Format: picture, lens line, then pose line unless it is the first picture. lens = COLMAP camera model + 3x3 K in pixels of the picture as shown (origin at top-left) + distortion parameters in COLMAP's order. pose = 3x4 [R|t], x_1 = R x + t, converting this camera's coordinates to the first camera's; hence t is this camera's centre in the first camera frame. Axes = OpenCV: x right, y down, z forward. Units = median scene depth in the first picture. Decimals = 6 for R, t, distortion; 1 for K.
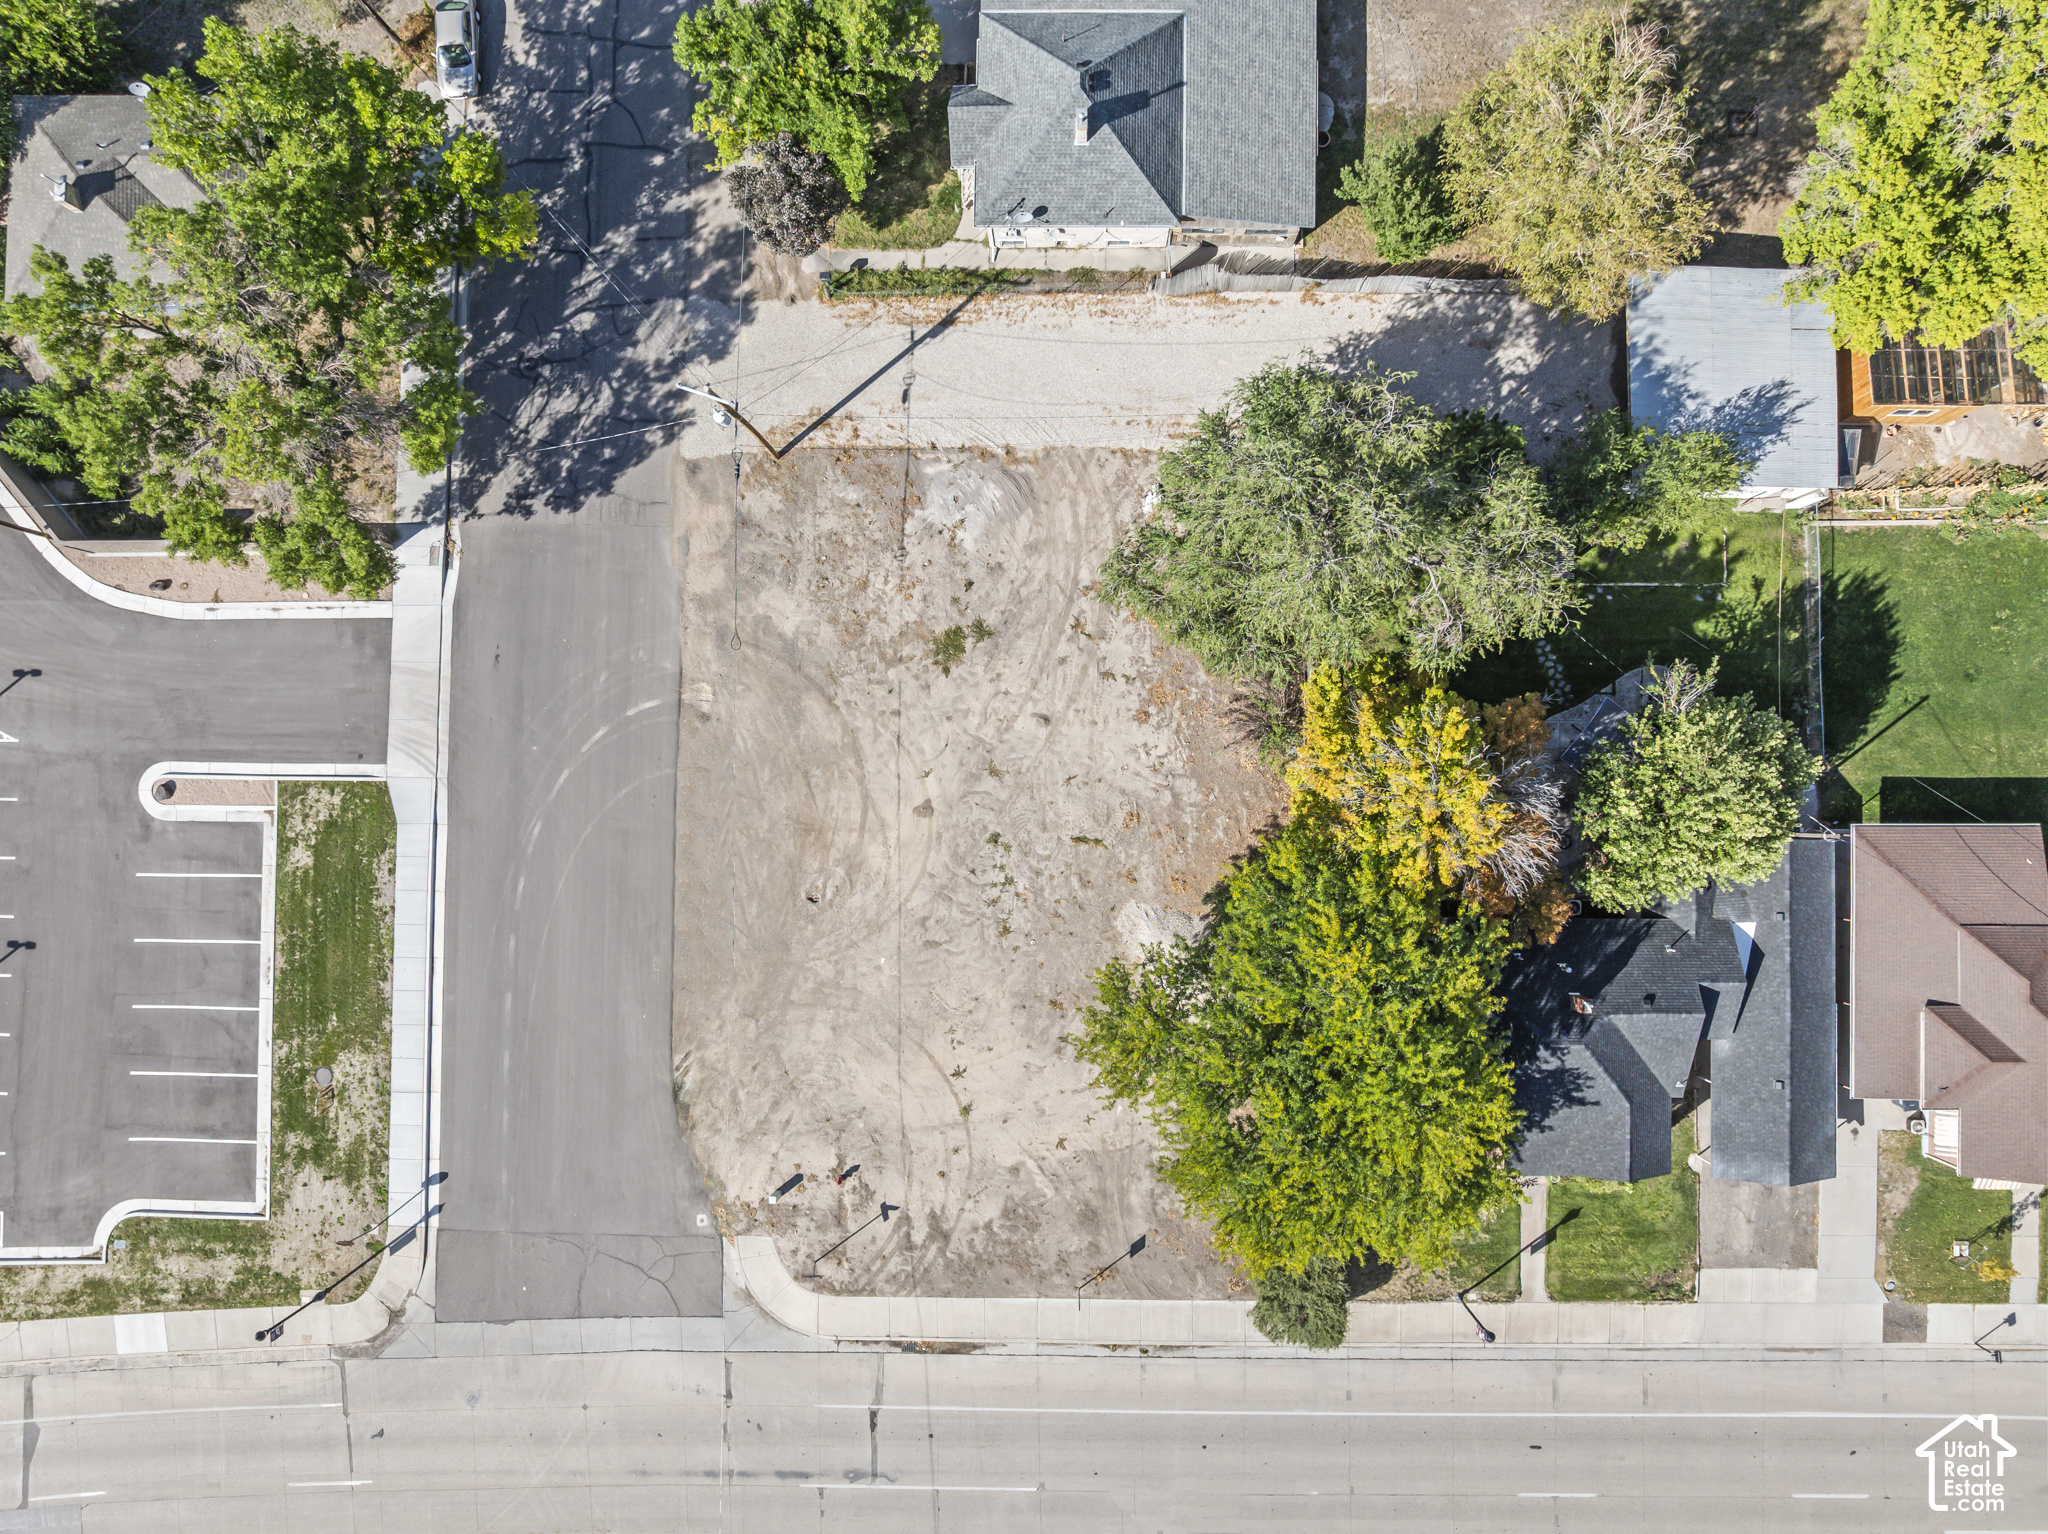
lens RADIAL K [[1435.5, 0, 1031.4], [0, 1435.5, 757.3], [0, 0, 1]] dist [-0.036147, -0.002780]
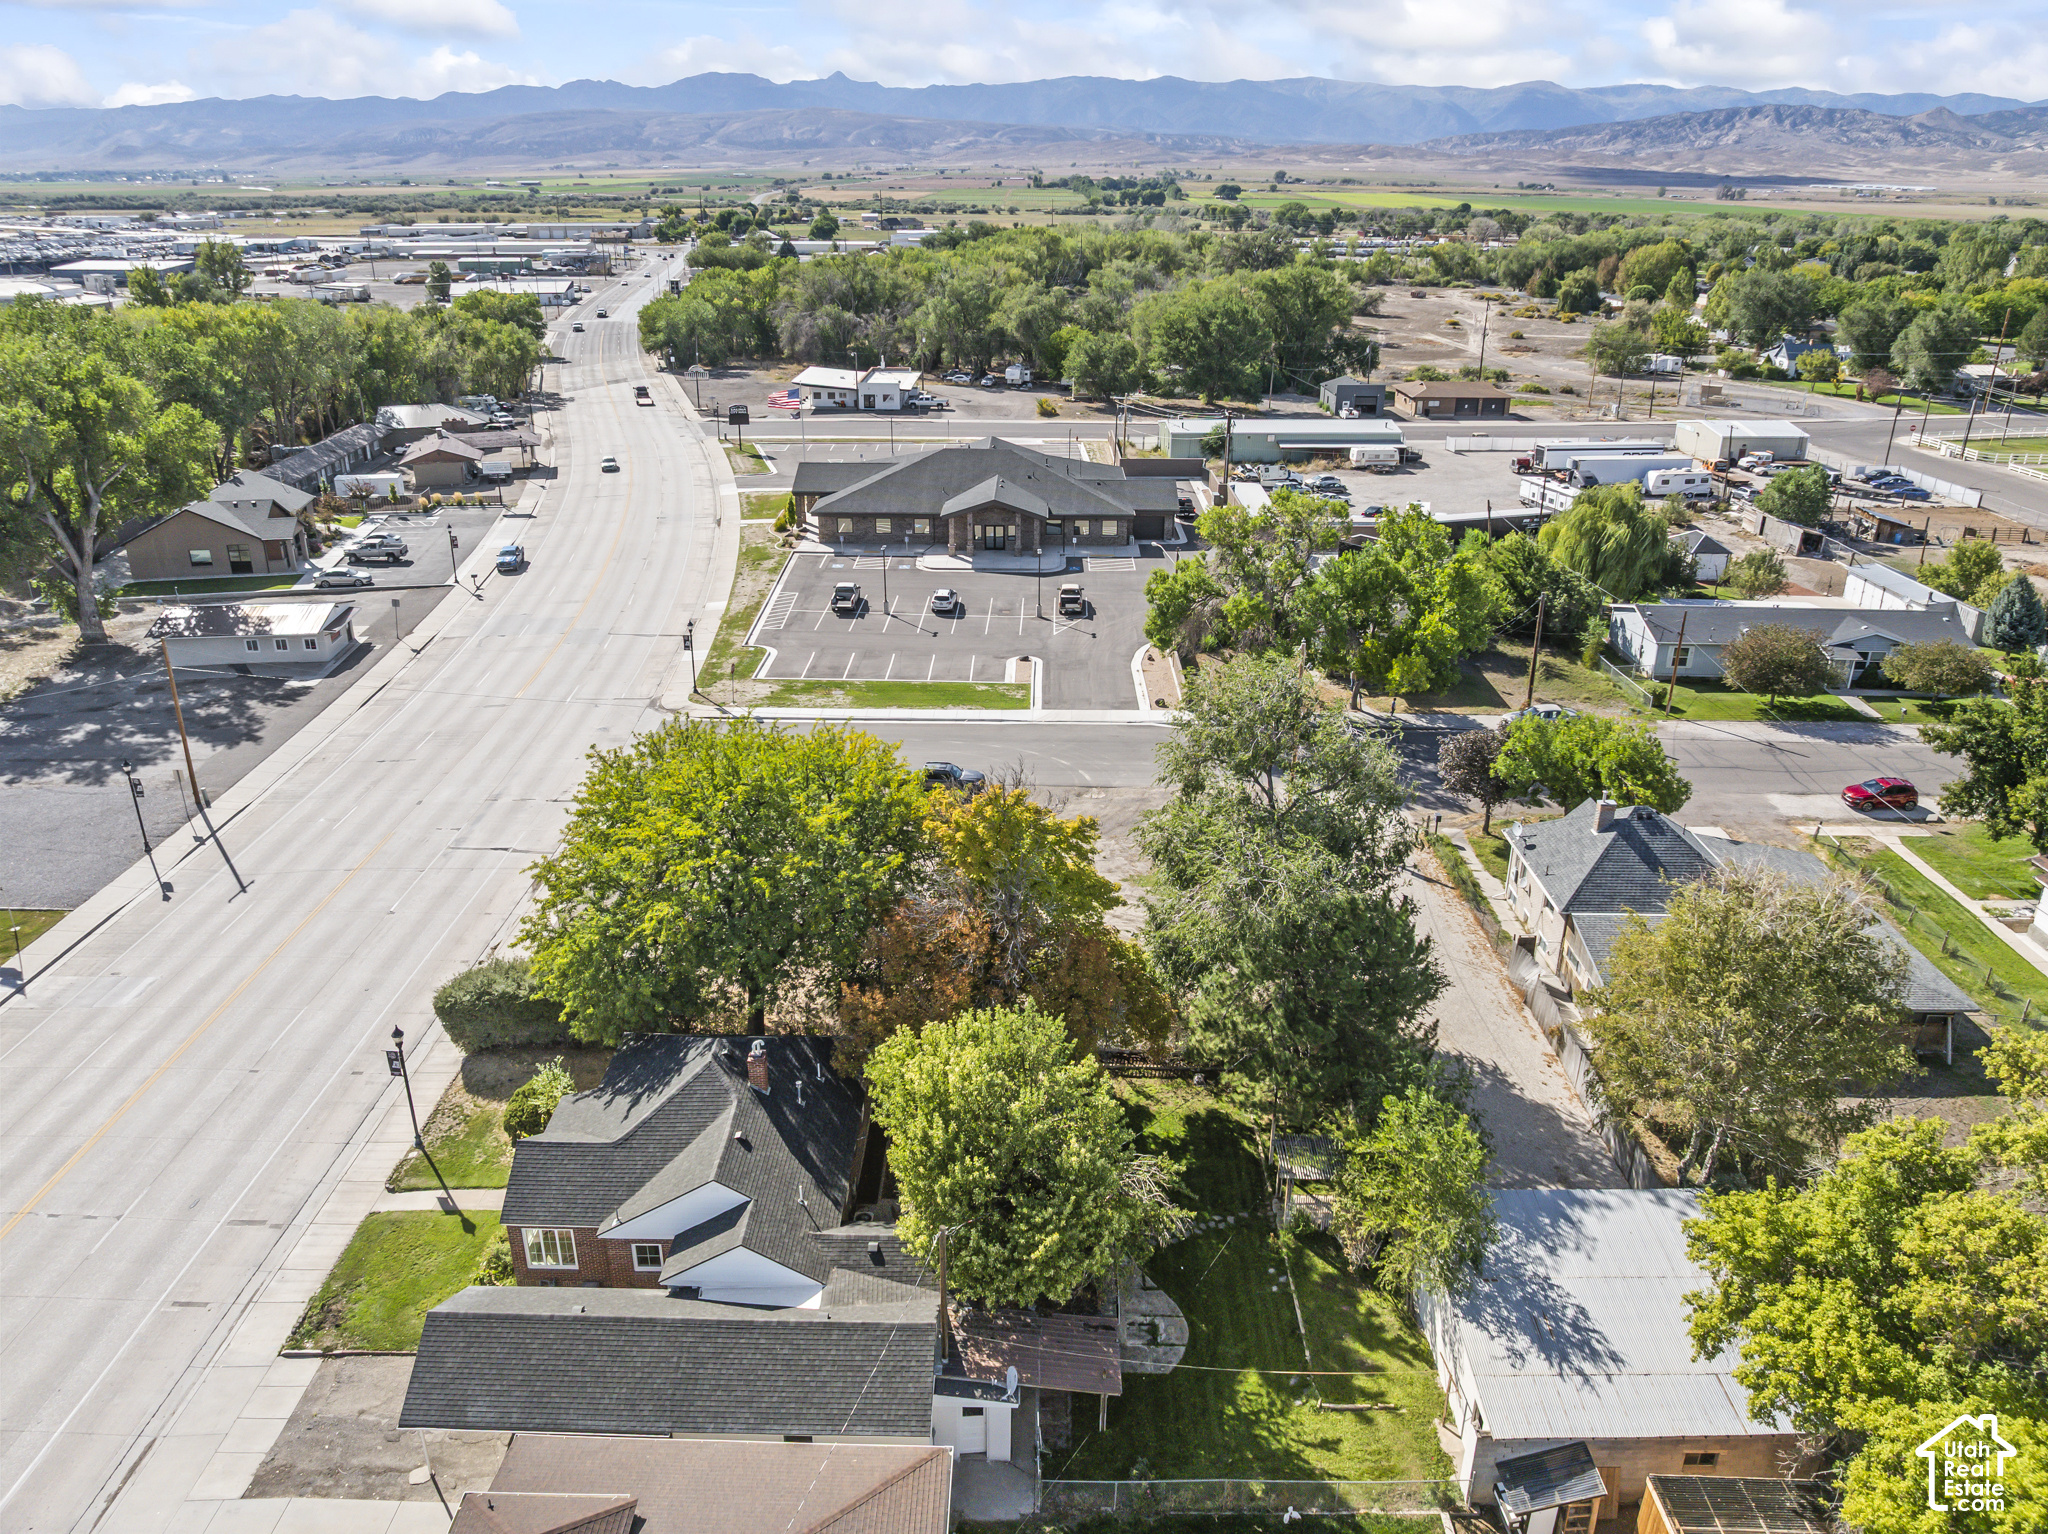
lens RADIAL K [[1435.5, 0, 1031.4], [0, 1435.5, 757.3], [0, 0, 1]] dist [-0.036147, -0.002780]
pose [[-0.001028, 0.403986, -0.914764, 0.967573], [-0.999774, 0.019022, 0.009524, 0.001301], [0.021248, 0.914567, 0.403876, 0.447251]]
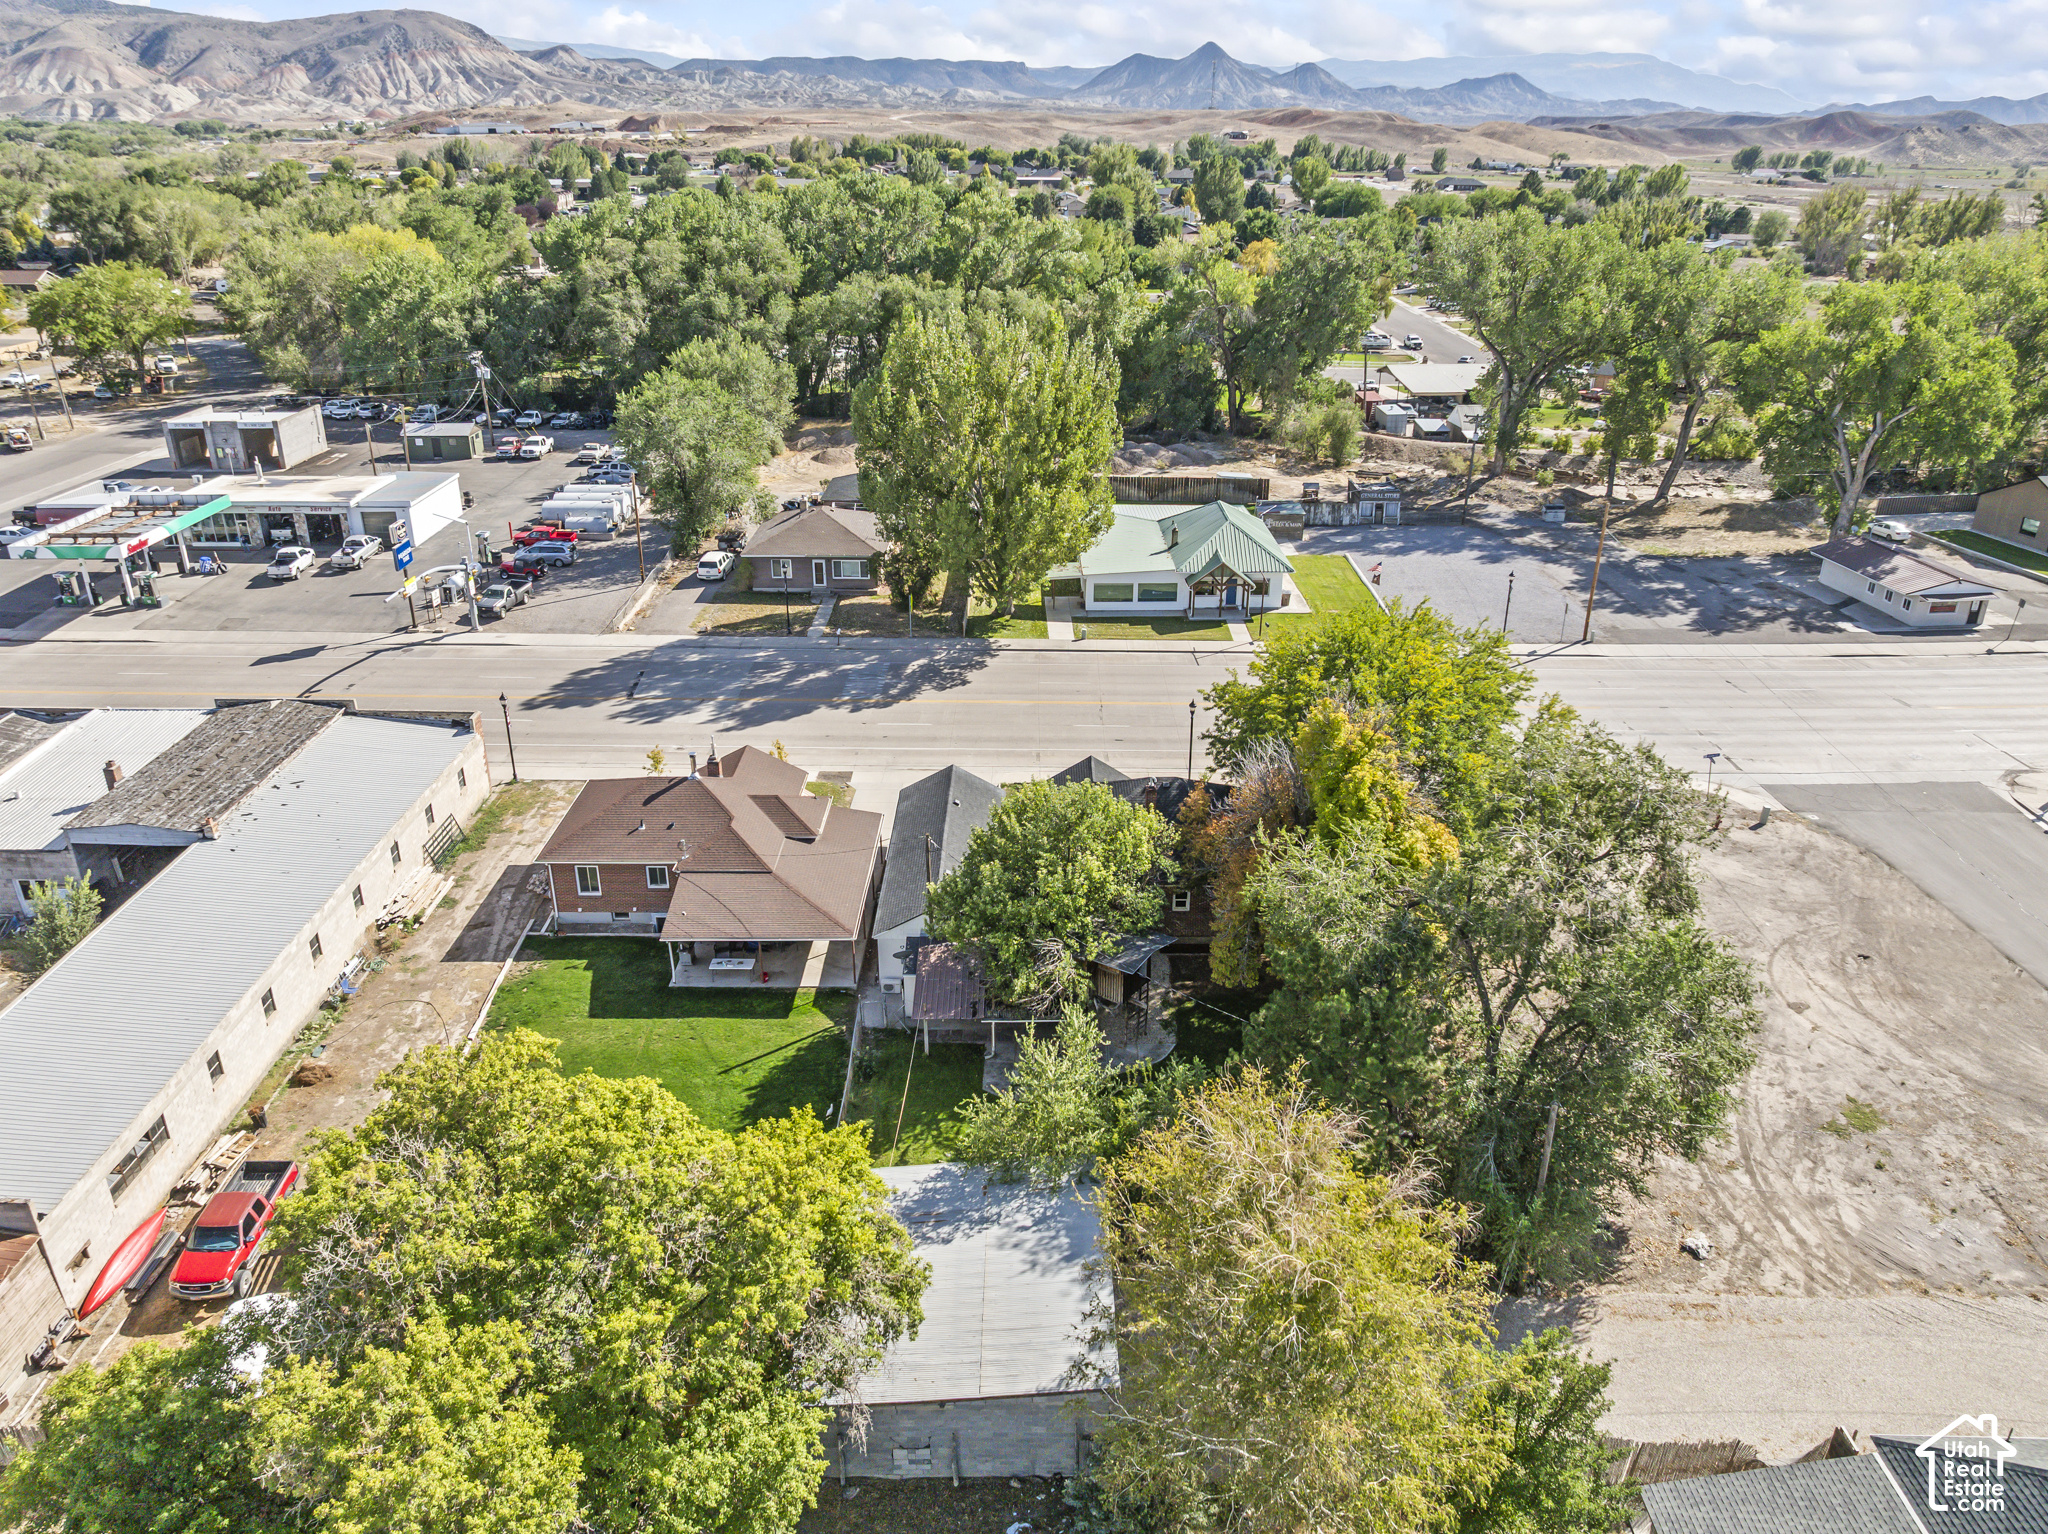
lens RADIAL K [[1436.2, 0, 1038.8], [0, 1436.2, 772.0], [0, 0, 1]] dist [-0.041277, 0.020131]
pose [[-0.999683, 0.025132, 0.001341, 0.425354], [-0.008508, -0.387608, 0.921785, -0.770665], [0.023687, 0.921482, 0.387699, 0.486209]]
